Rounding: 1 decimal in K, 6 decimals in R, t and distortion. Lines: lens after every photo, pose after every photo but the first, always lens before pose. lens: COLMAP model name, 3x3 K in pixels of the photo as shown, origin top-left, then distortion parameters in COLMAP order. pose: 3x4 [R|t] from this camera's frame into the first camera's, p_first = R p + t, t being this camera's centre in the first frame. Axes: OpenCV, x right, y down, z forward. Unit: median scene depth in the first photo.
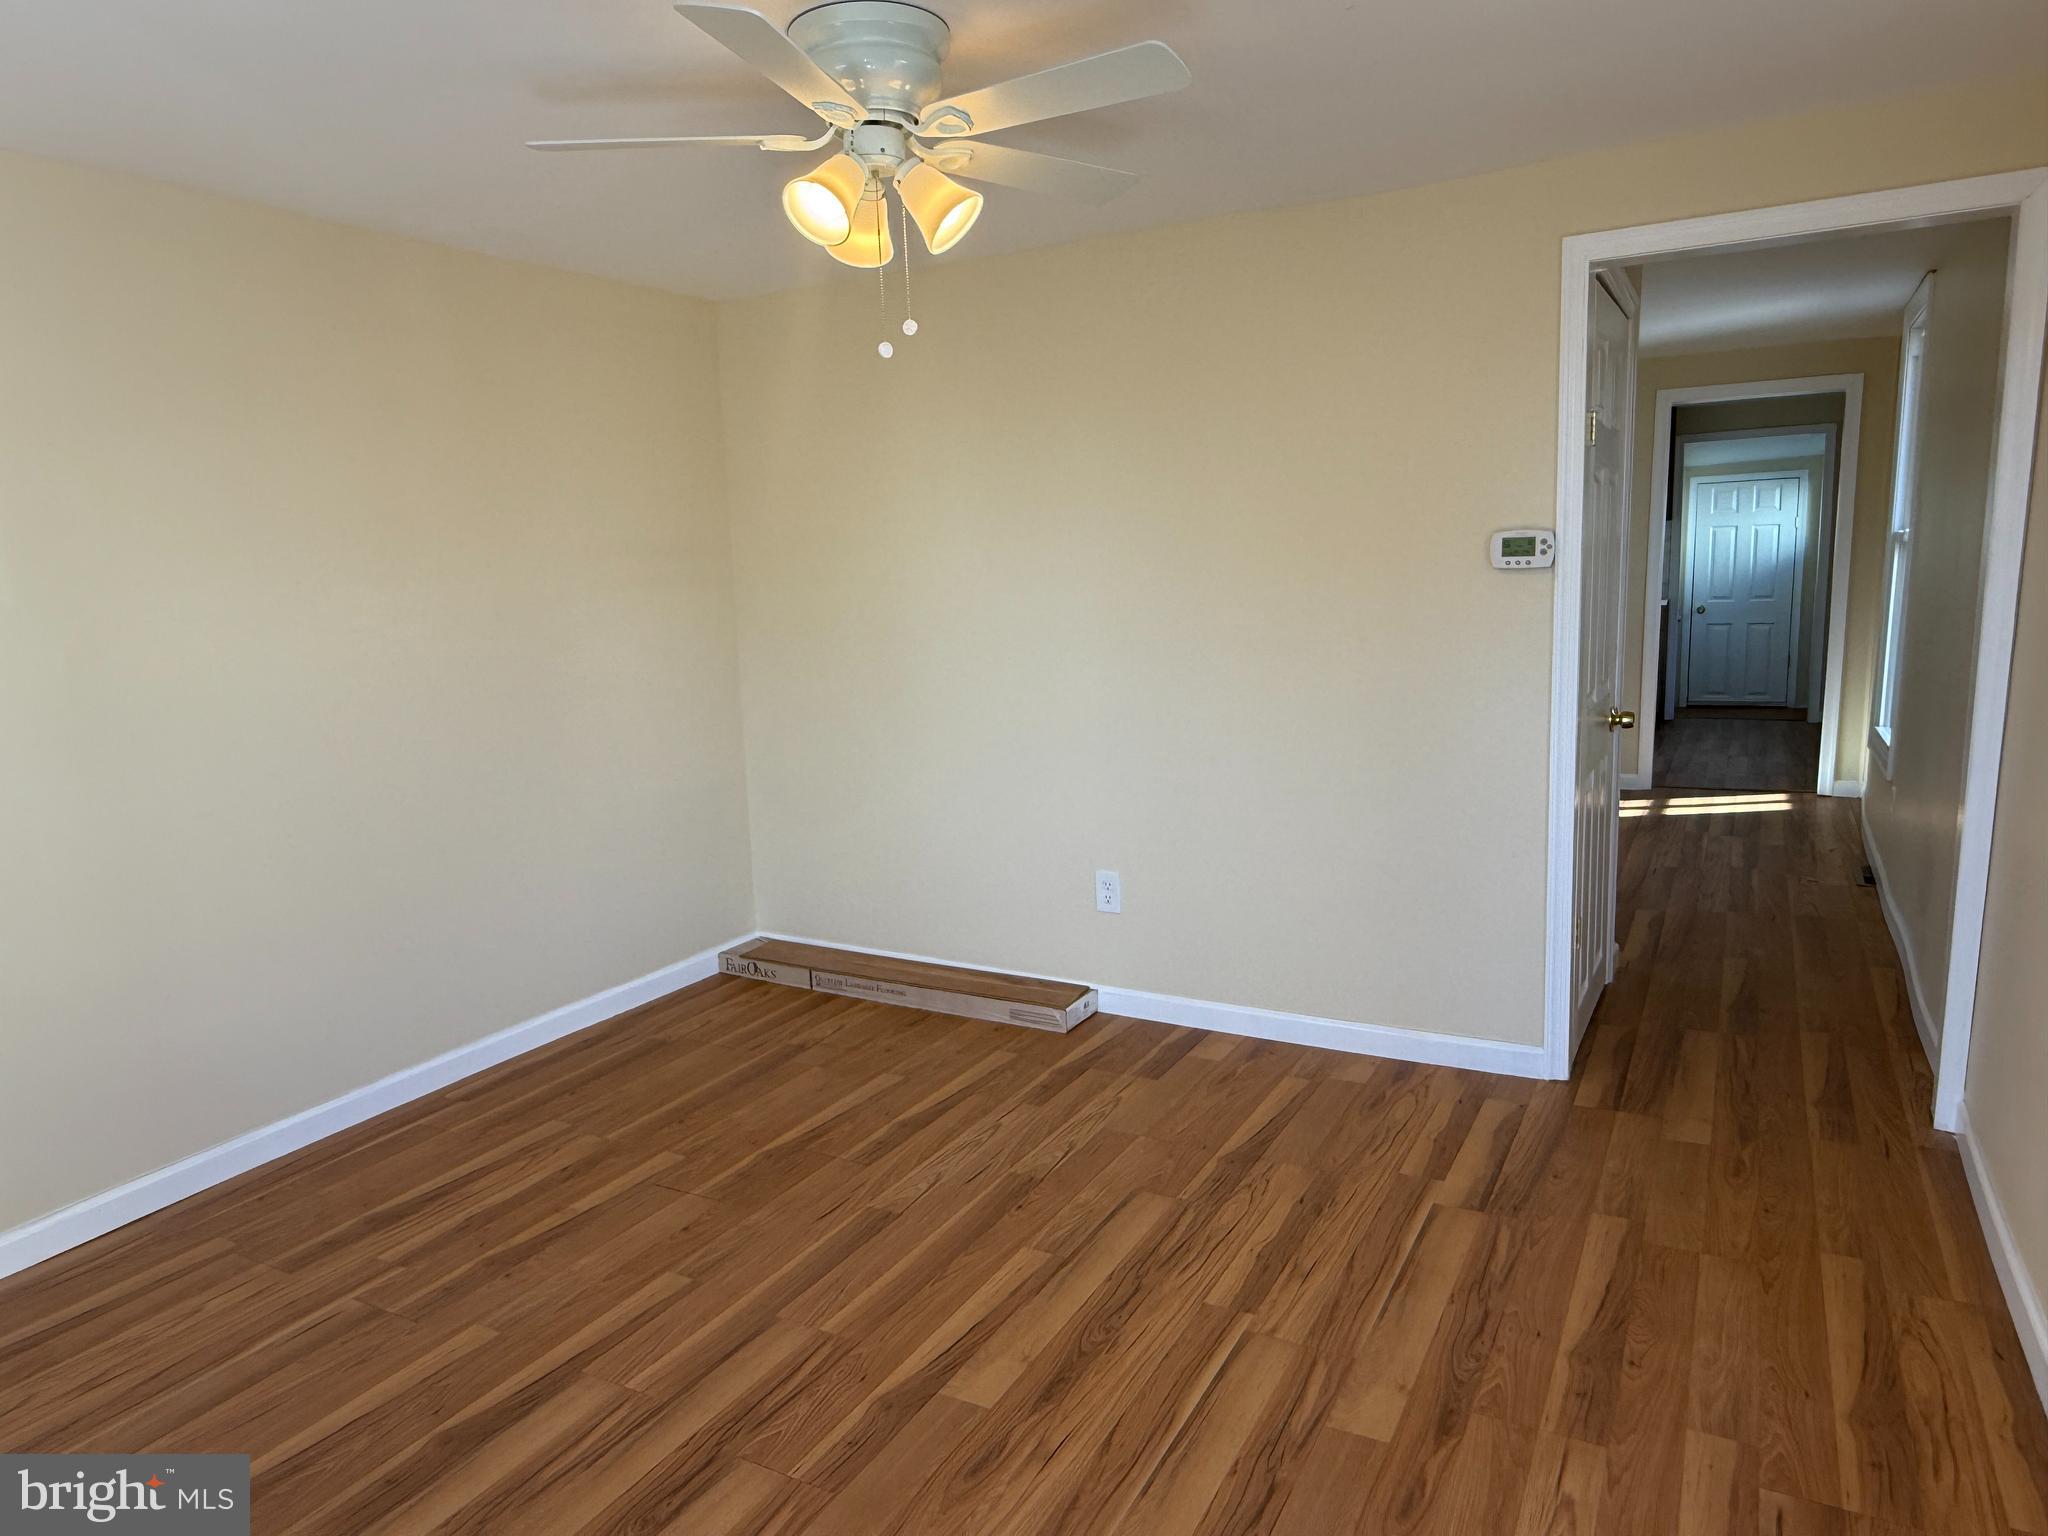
lens RADIAL K [[1258.2, 0, 1027.6], [0, 1258.2, 770.9], [0, 0, 1]] dist [-0.025540, -0.001079]
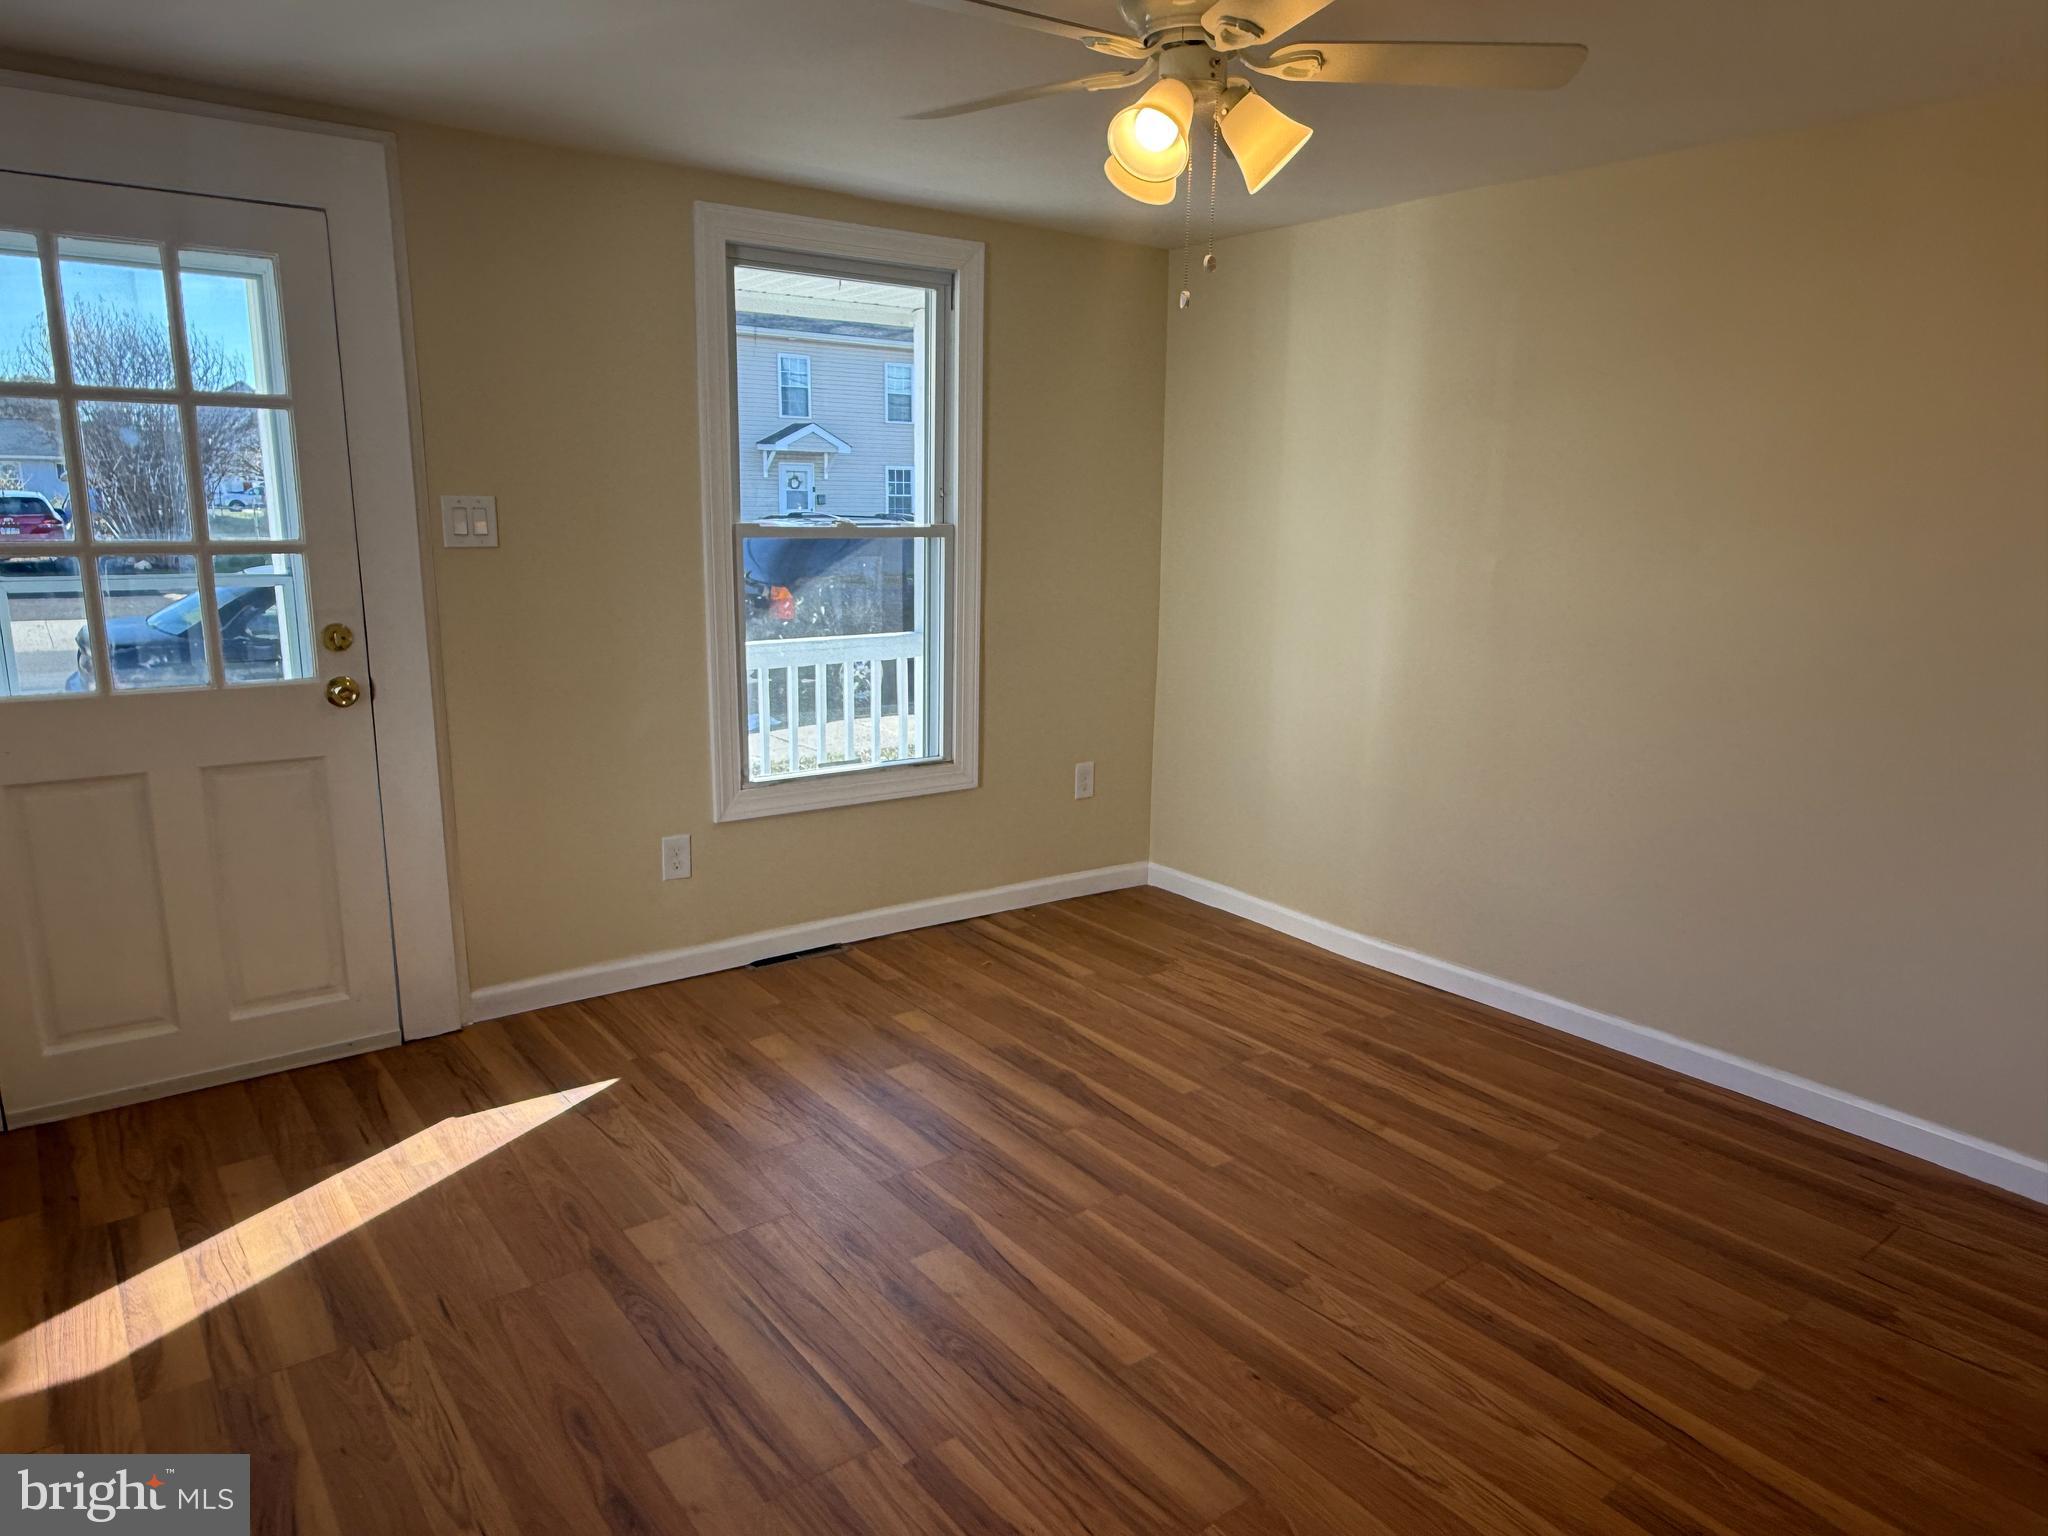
lens RADIAL K [[1258.2, 0, 1014.8], [0, 1258.2, 774.2], [0, 0, 1]] dist [-0.025540, -0.001079]
pose [[-0.375997, 0.236439, -0.895948, 0.698446], [-0.157478, 0.936528, 0.313236, -0.236494], [0.913141, 0.258868, -0.314897, 1.073056]]
